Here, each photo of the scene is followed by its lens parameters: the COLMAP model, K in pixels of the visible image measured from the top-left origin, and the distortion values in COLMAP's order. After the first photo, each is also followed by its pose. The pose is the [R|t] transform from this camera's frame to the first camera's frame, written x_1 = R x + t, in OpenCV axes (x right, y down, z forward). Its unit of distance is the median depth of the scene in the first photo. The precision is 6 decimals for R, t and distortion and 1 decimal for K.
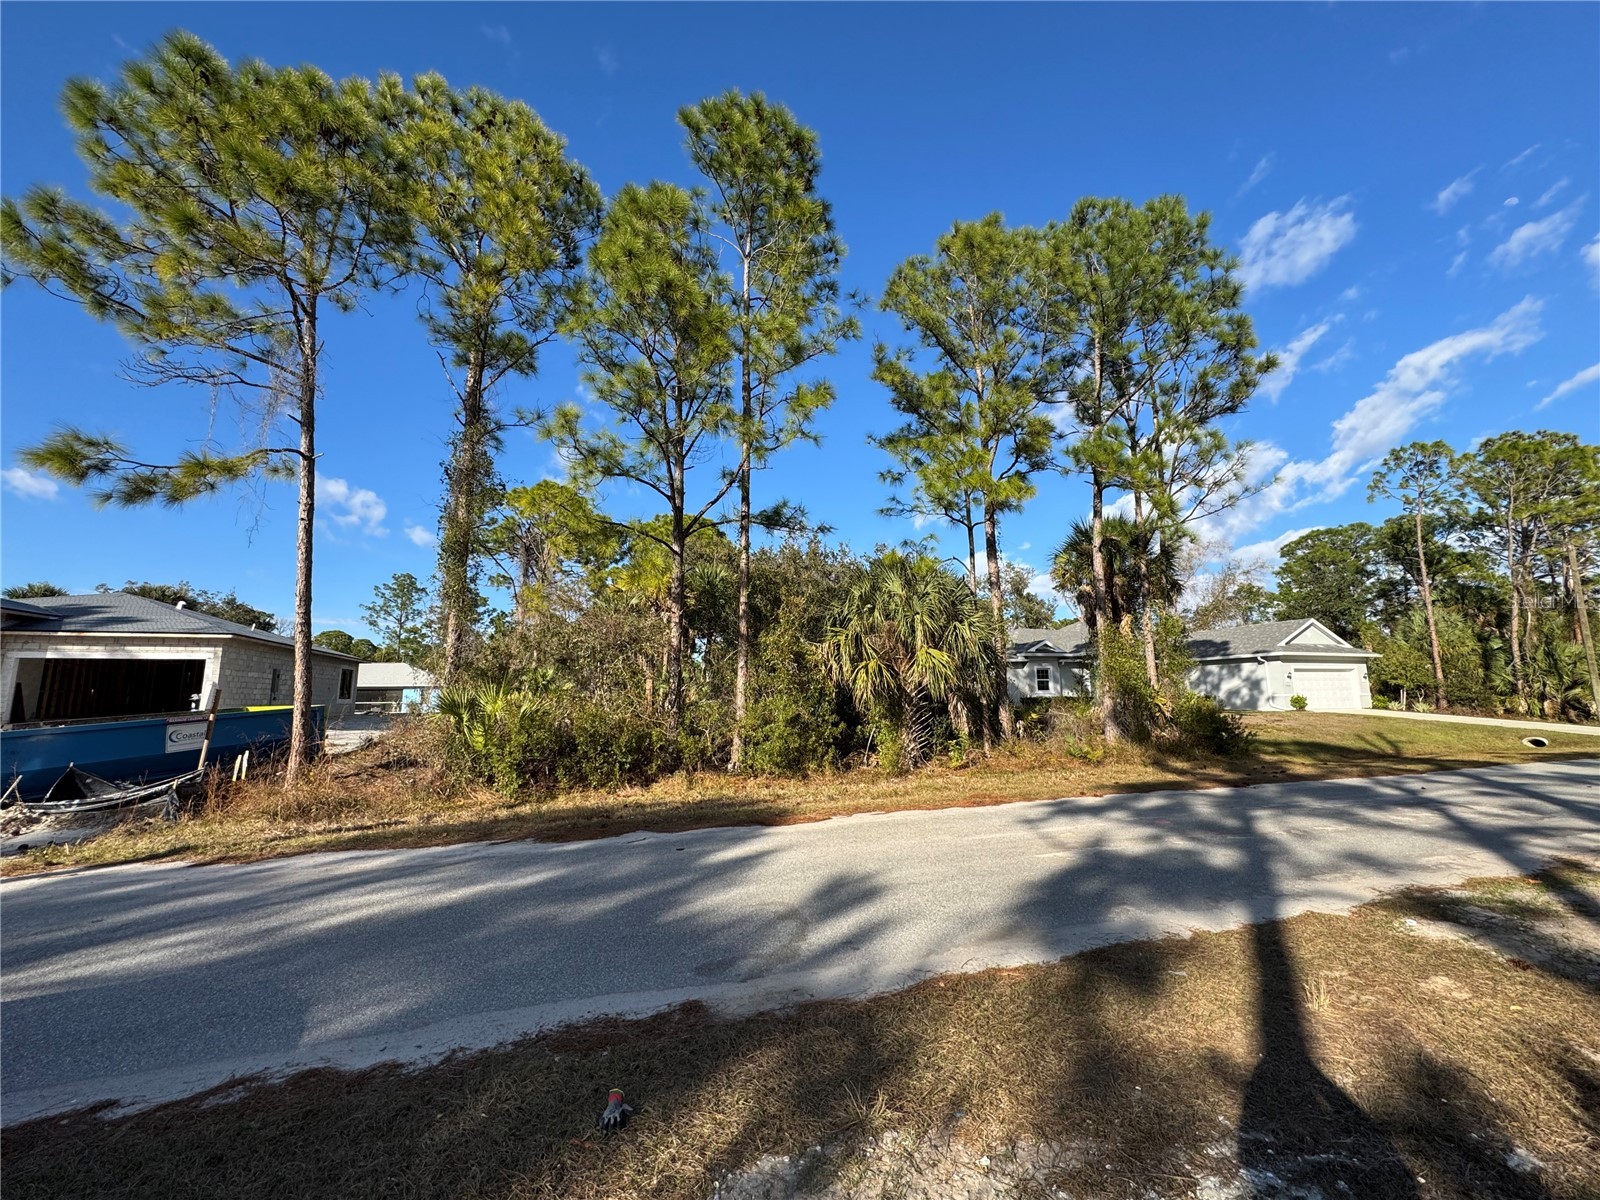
lens RADIAL K [[647.0, 0, 800.0], [0, 647.0, 600.0], [0, 0, 1]] dist [0.001785, 0.000128]
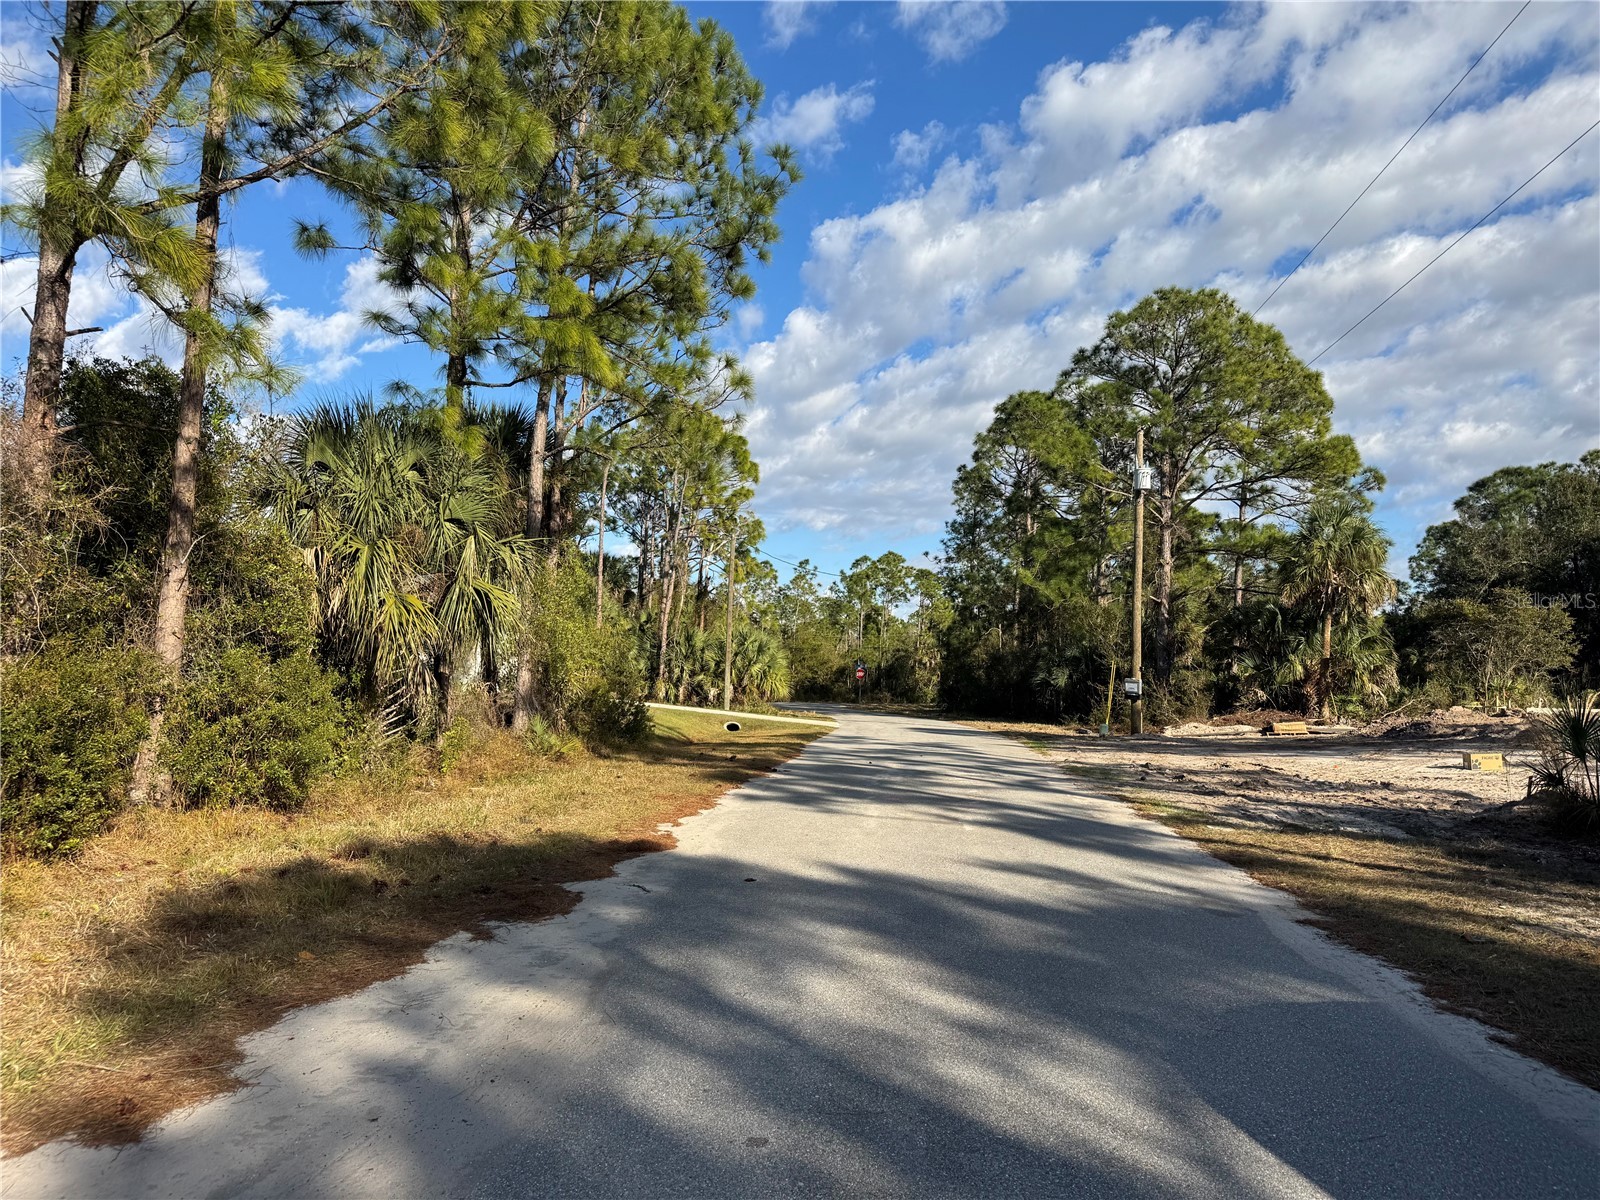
lens RADIAL K [[1113.3, 0, 808.0], [0, 1113.3, 612.7], [0, 0, 1]] dist [0.058301, -0.092431]
pose [[0.411889, 0.080632, 0.907660, -0.308193], [-0.171281, 0.985174, -0.009792, 0.029282], [-0.894992, -0.151432, 0.419593, 0.137243]]
